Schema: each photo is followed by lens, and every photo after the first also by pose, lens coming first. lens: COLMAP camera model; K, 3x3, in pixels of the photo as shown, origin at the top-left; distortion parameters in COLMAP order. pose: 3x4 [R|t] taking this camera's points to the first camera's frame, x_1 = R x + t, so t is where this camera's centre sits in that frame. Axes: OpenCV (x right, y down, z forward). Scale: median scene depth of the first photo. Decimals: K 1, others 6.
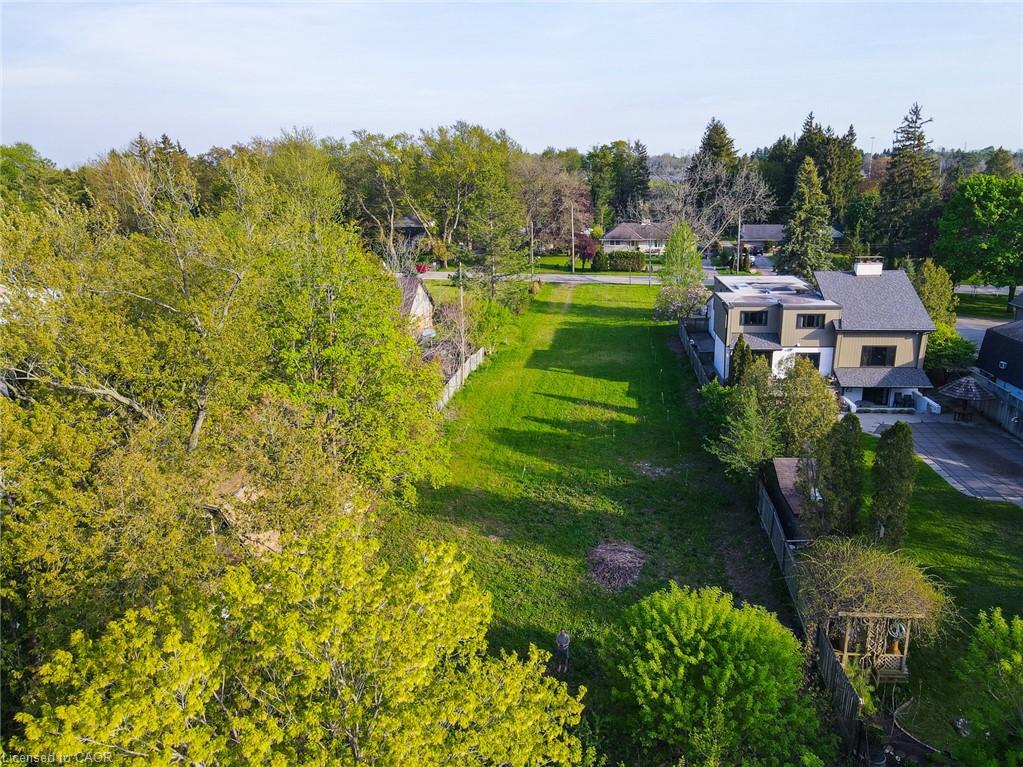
lens RADIAL K [[753.3, 0, 516.4], [0, 753.3, 383.4], [0, 0, 1]] dist [-0.010831, 0.036847]
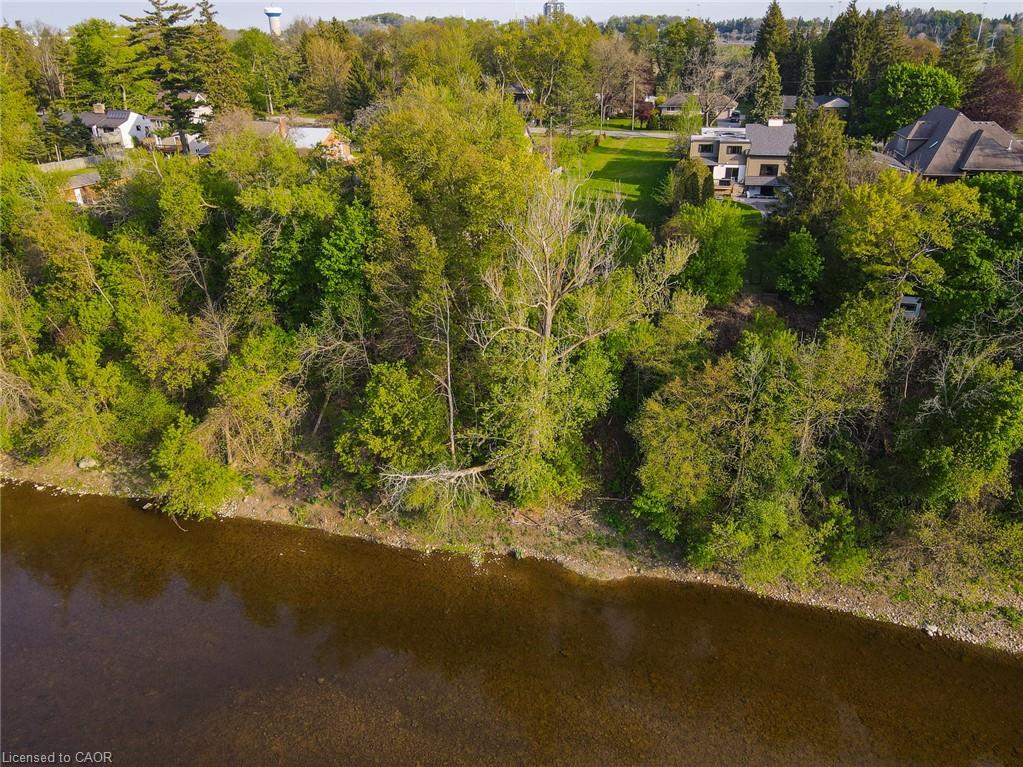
lens RADIAL K [[753.3, 0, 516.4], [0, 753.3, 383.4], [0, 0, 1]] dist [-0.010831, 0.036847]
pose [[0.992819, 0.056446, -0.105470, 0.078816], [-0.038606, 0.985685, 0.164116, 0.204031], [0.113224, -0.158865, 0.980787, -1.001974]]
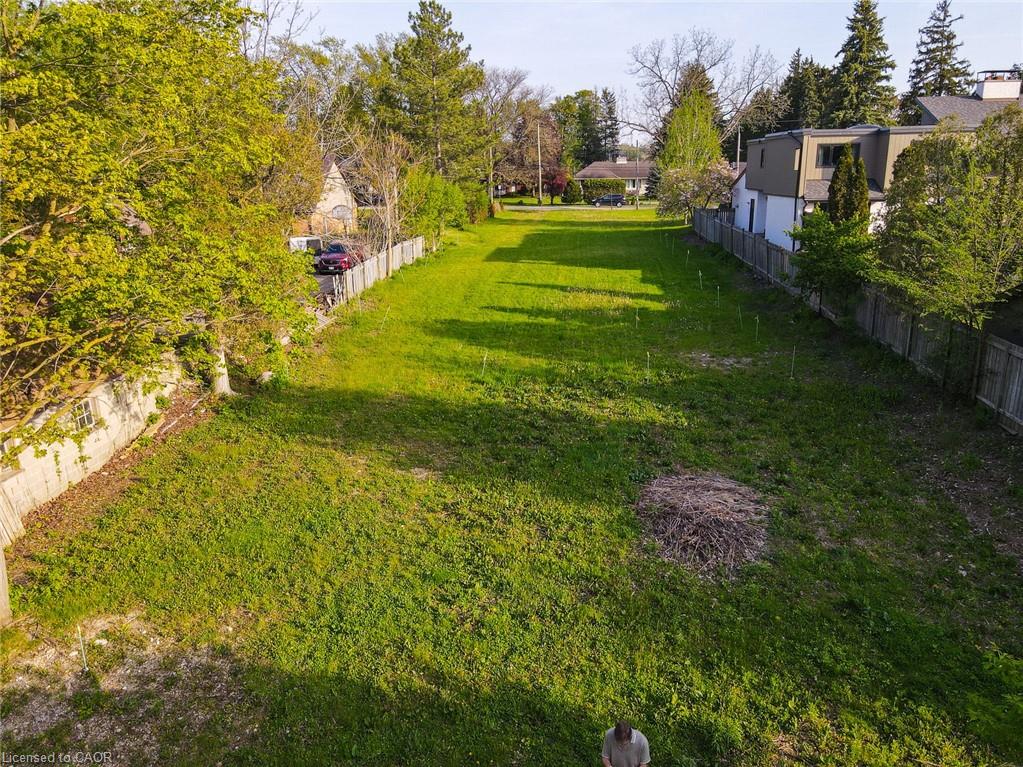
lens RADIAL K [[753.3, 0, 516.4], [0, 753.3, 383.4], [0, 0, 1]] dist [-0.010831, 0.036847]
pose [[0.998446, -0.013911, 0.053956, 0.002677], [0.013802, 0.999902, 0.002389, 0.104982], [-0.053984, -0.001640, 0.998540, 0.375569]]
